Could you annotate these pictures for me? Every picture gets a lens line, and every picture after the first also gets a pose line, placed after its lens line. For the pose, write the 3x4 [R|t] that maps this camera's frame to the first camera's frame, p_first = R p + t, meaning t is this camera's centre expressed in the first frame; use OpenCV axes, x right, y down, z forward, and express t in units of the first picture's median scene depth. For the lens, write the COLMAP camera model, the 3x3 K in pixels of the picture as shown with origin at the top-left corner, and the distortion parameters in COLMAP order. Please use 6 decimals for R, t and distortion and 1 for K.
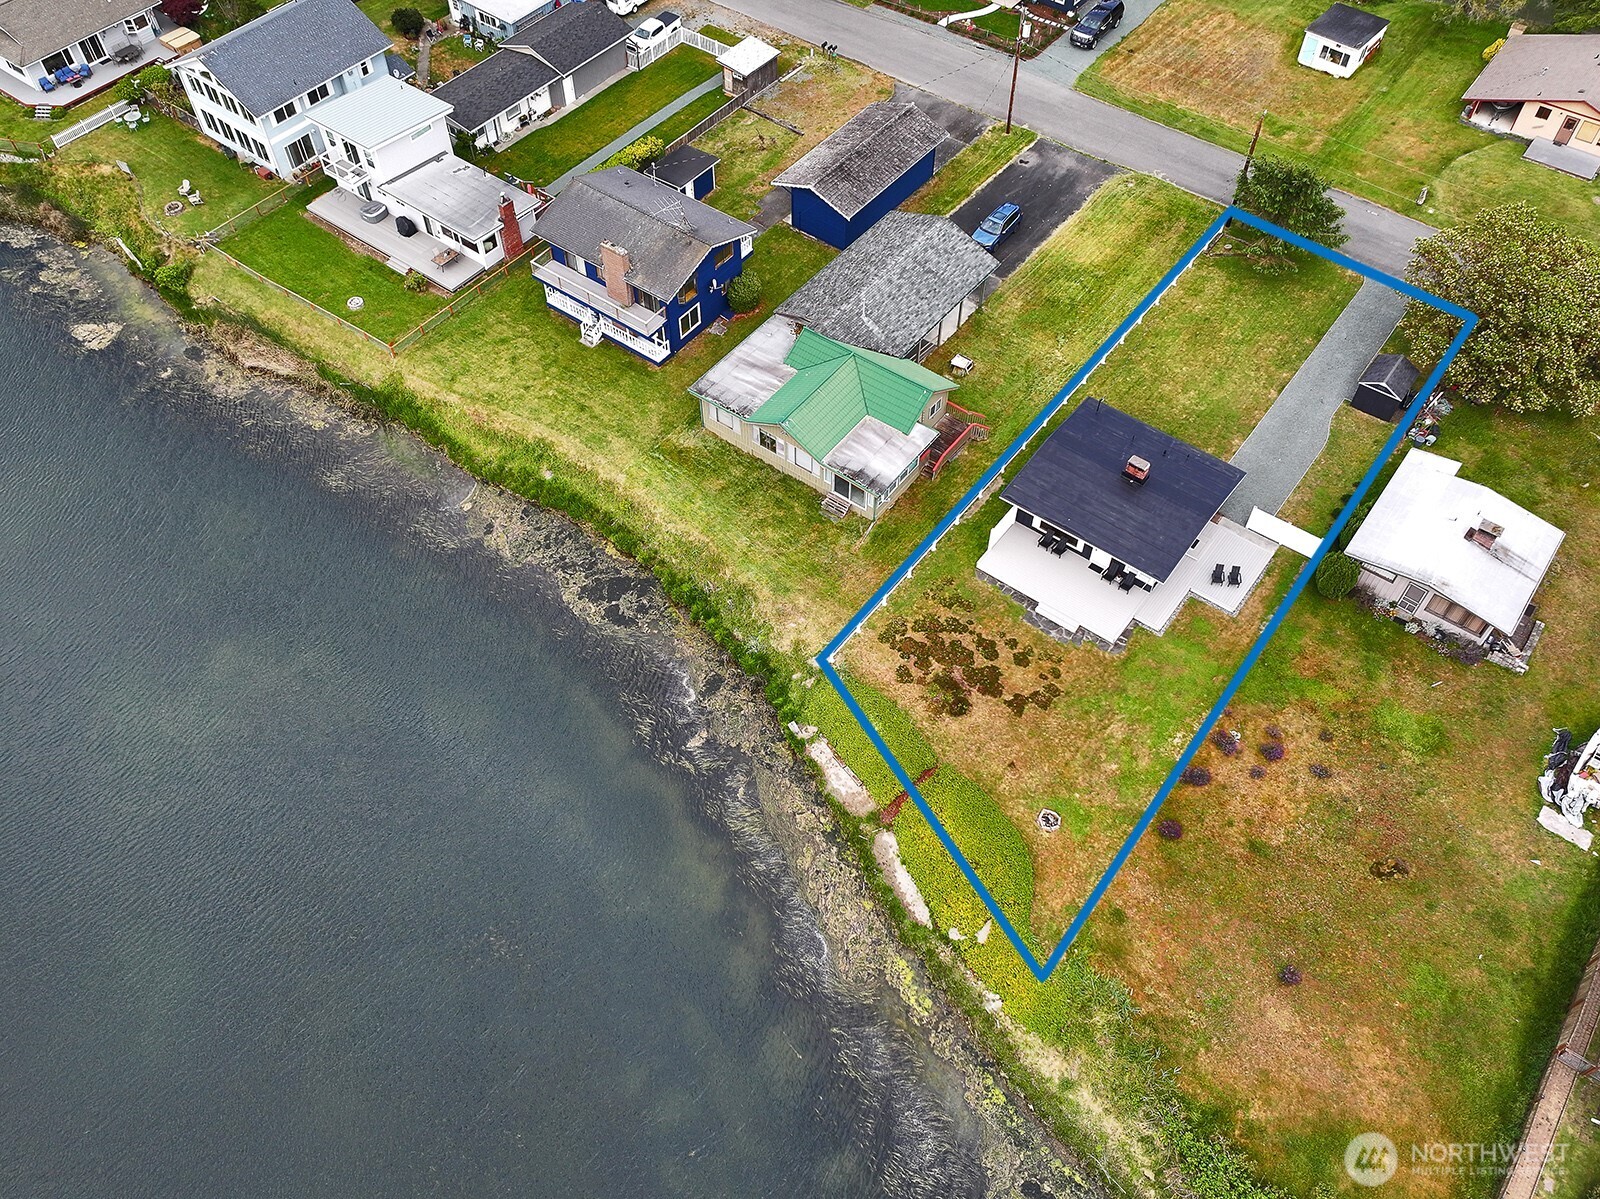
lens RADIAL K [[1277.0, 0, 800.0], [0, 1277.0, 599.5], [0, 0, 1]] dist [0.006329, 0.002256]
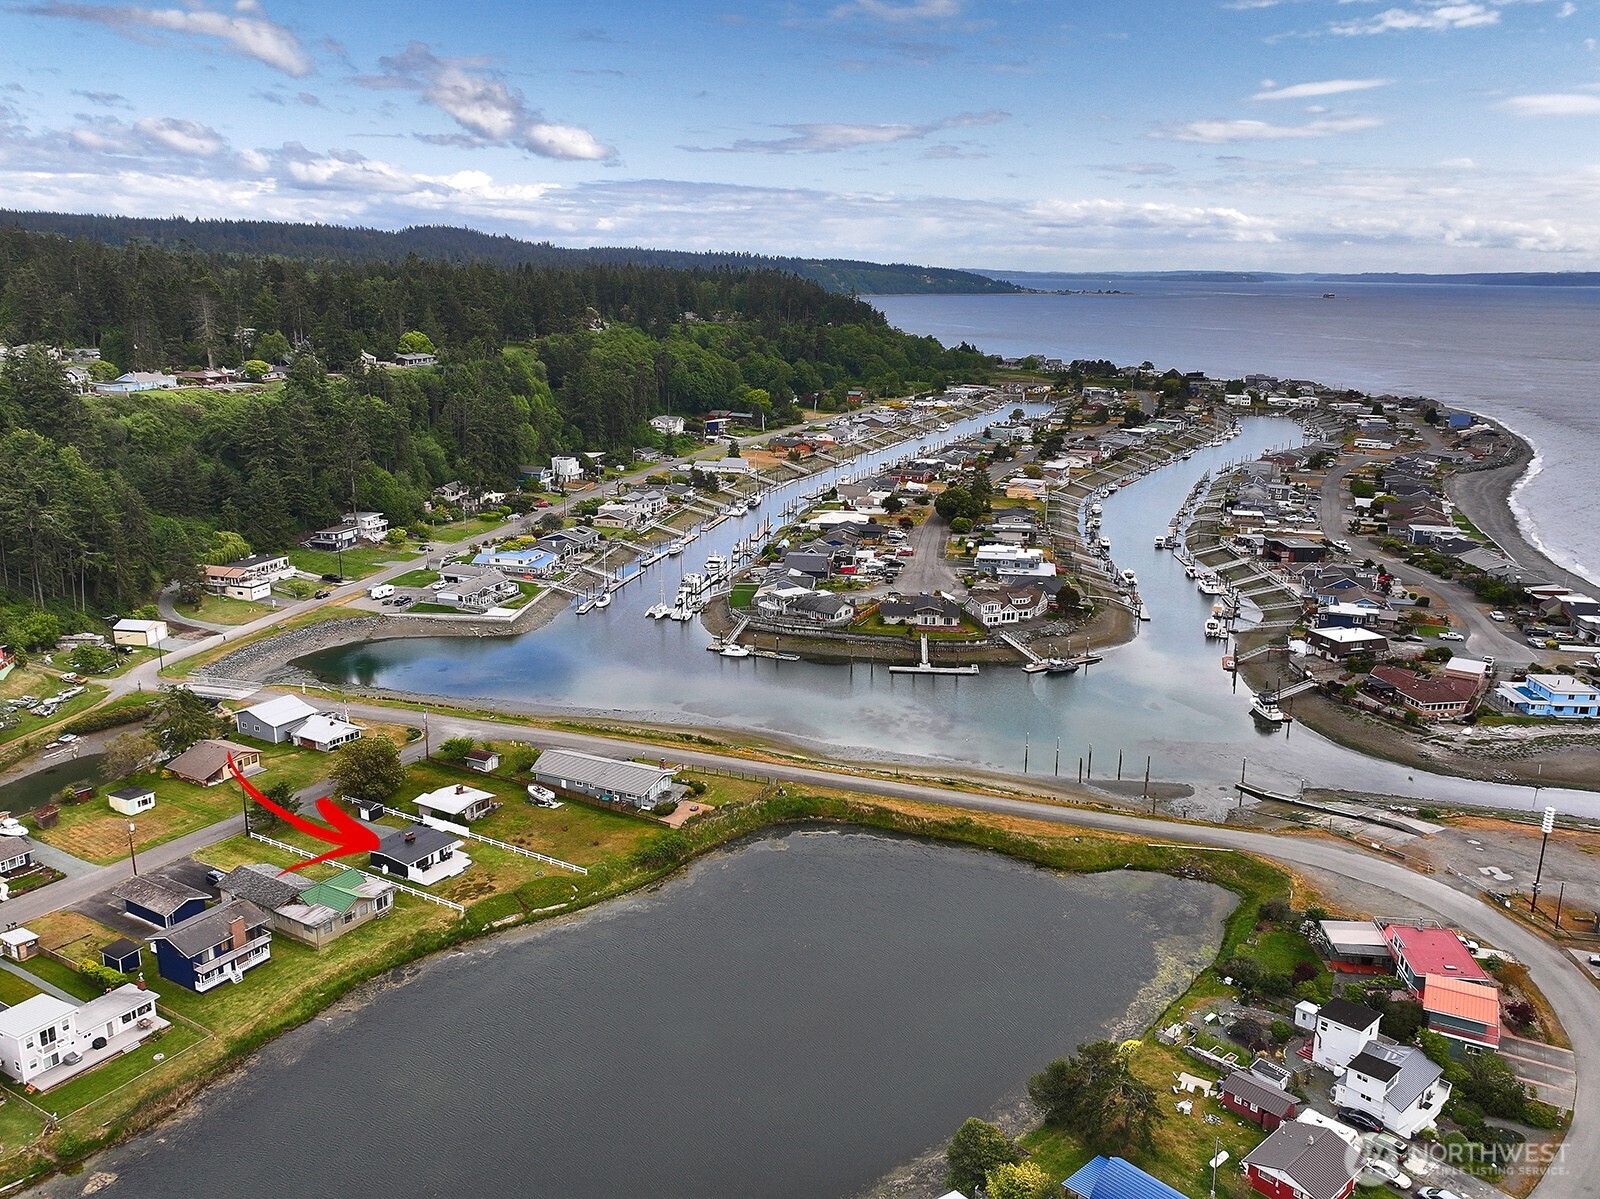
lens RADIAL K [[1277.0, 0, 800.0], [0, 1277.0, 599.5], [0, 0, 1]] dist [0.006329, 0.002256]
pose [[-0.106159, -0.242111, 0.964423, -2.054468], [0.788451, 0.570477, 0.230003, -0.318156], [-0.605868, 0.784817, 0.130331, -0.220875]]
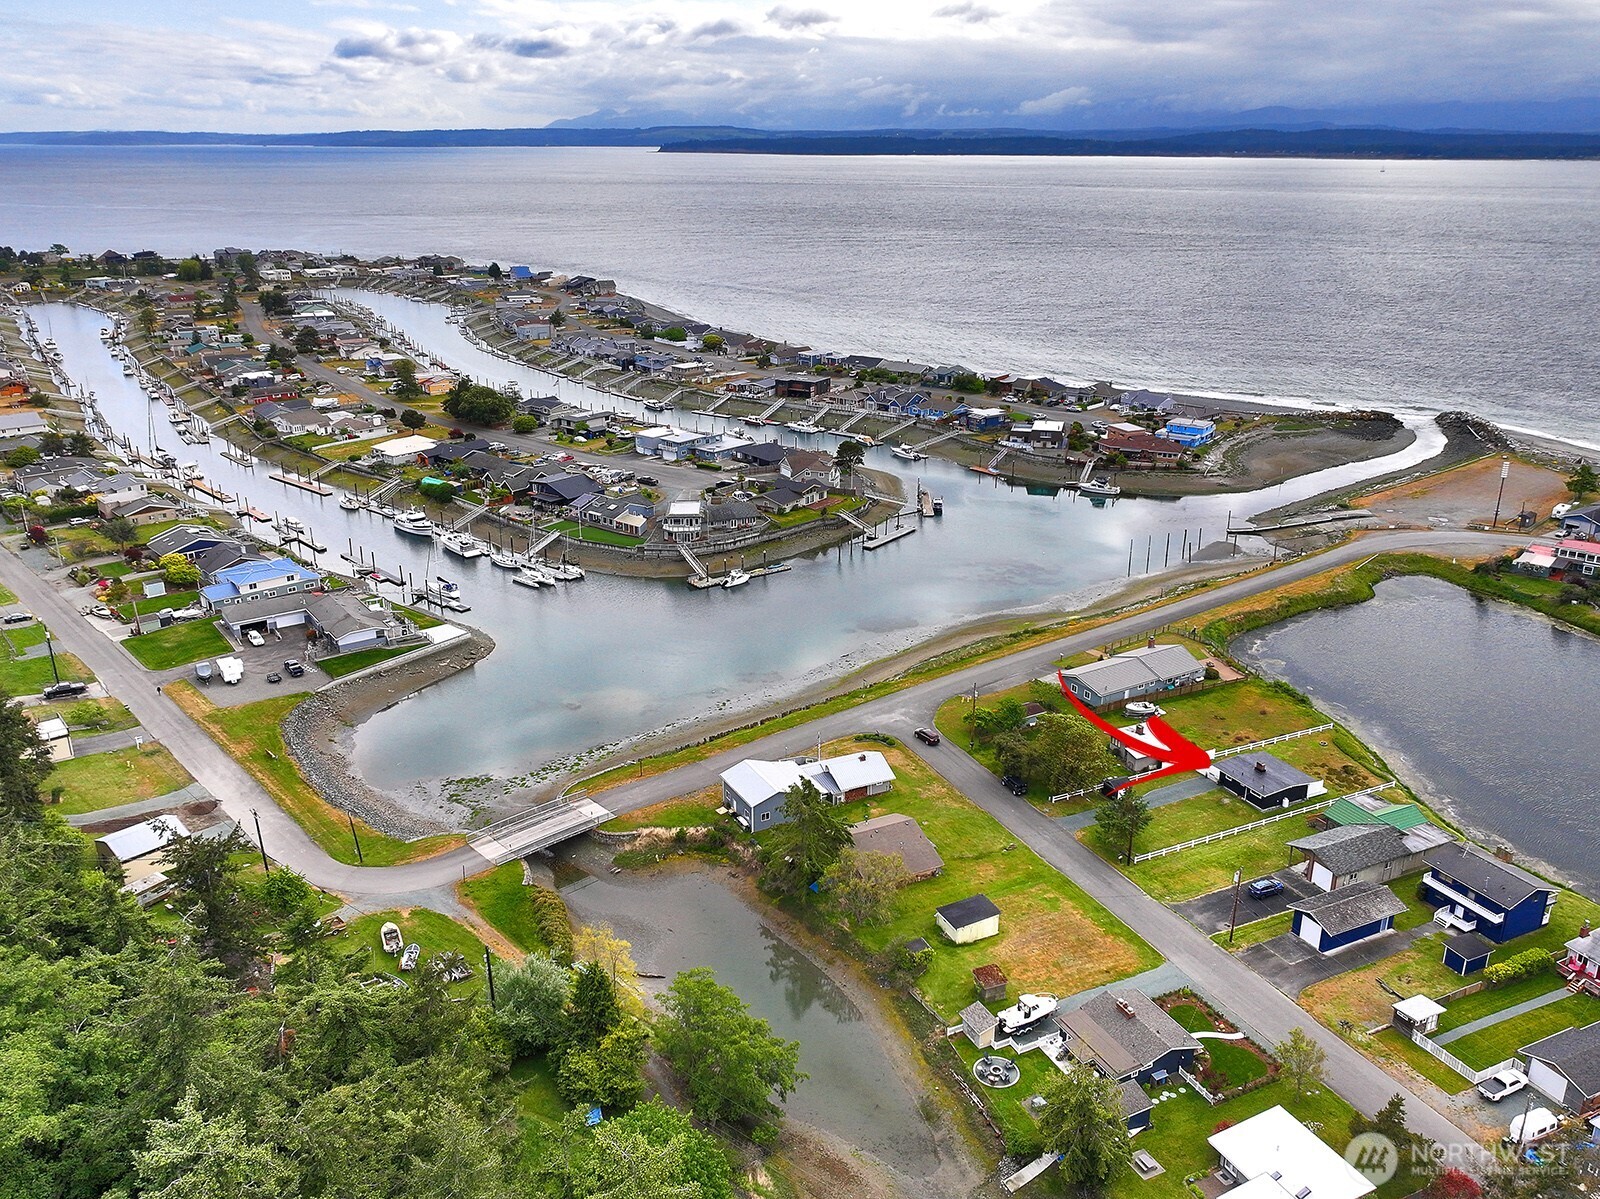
lens RADIAL K [[1277.0, 0, 800.0], [0, 1277.0, 599.5], [0, 0, 1]] dist [0.006329, 0.002256]
pose [[-0.889493, -0.146396, 0.432863, 0.022361], [0.370807, 0.322322, 0.870983, -2.444737], [-0.267030, 0.935242, -0.232419, 1.349940]]
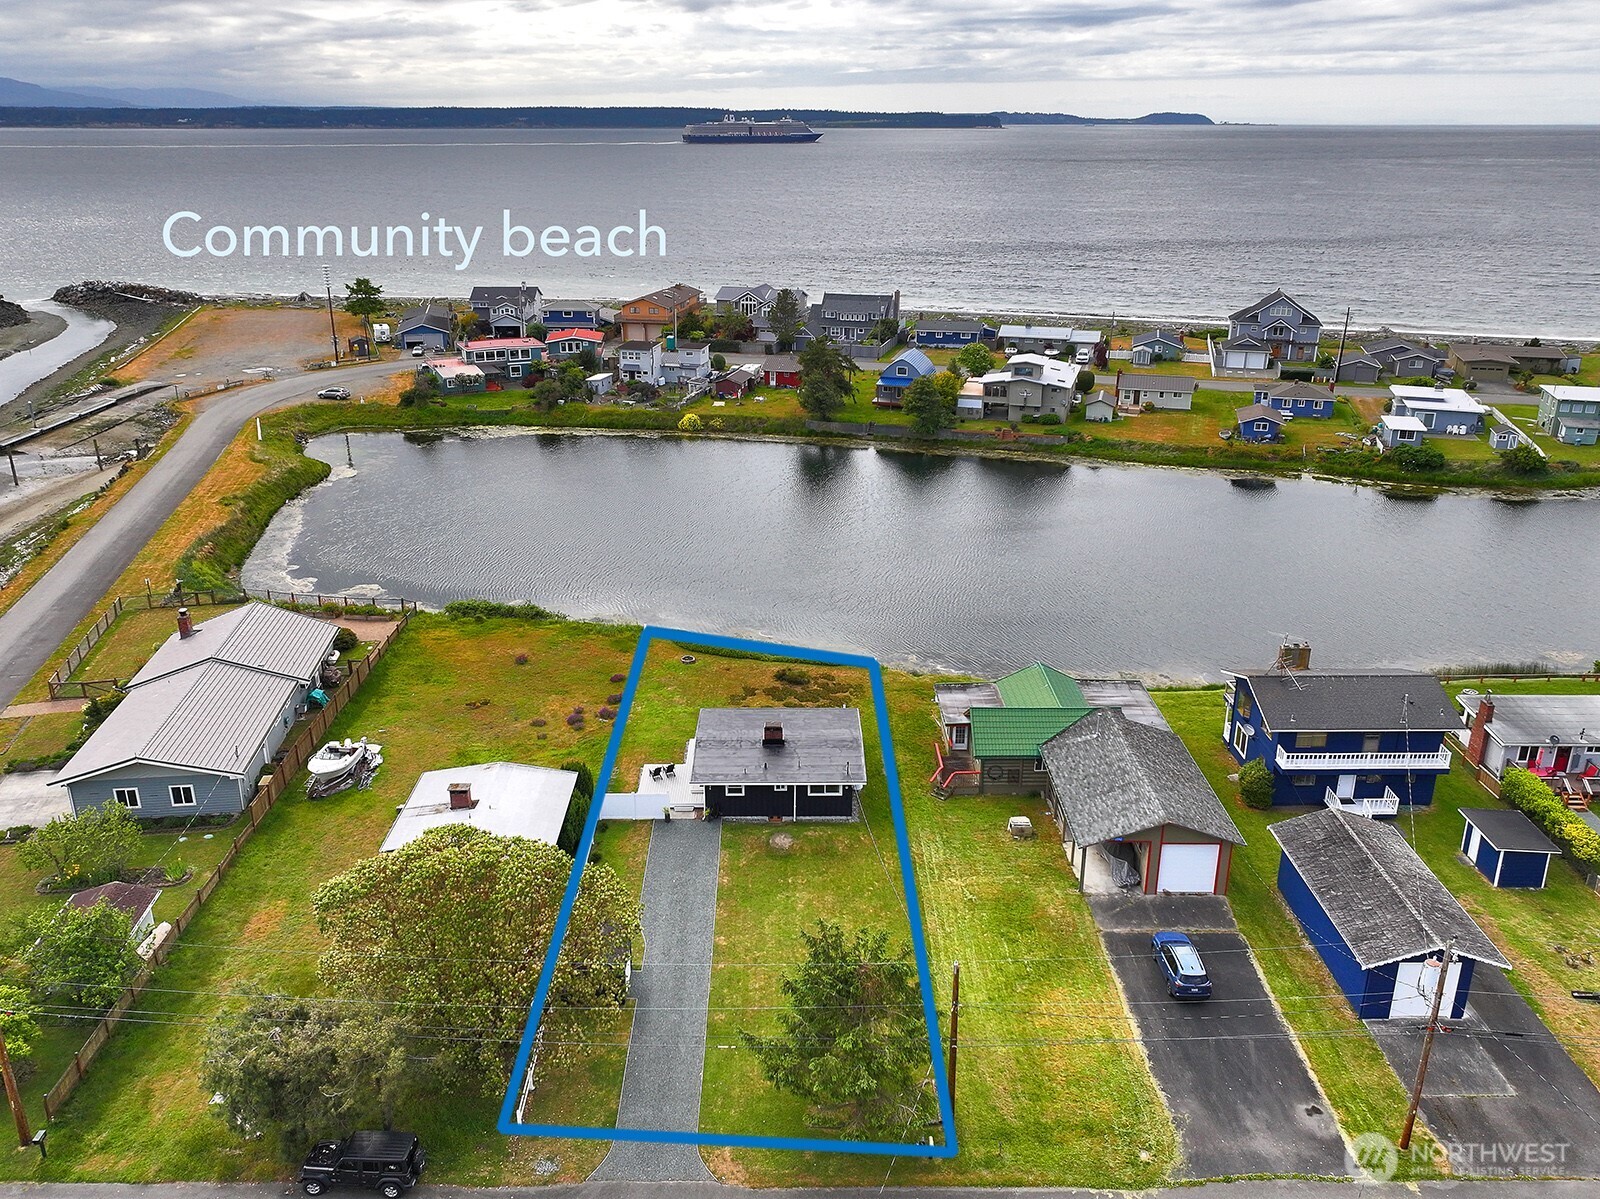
lens RADIAL K [[1277.0, 0, 800.0], [0, 1277.0, 599.5], [0, 0, 1]] dist [0.006329, 0.002256]
pose [[-0.788485, 0.223855, -0.572871, 0.744240], [-0.488955, 0.336891, 0.804629, -0.905253], [0.373115, 0.914546, -0.156178, 0.950852]]
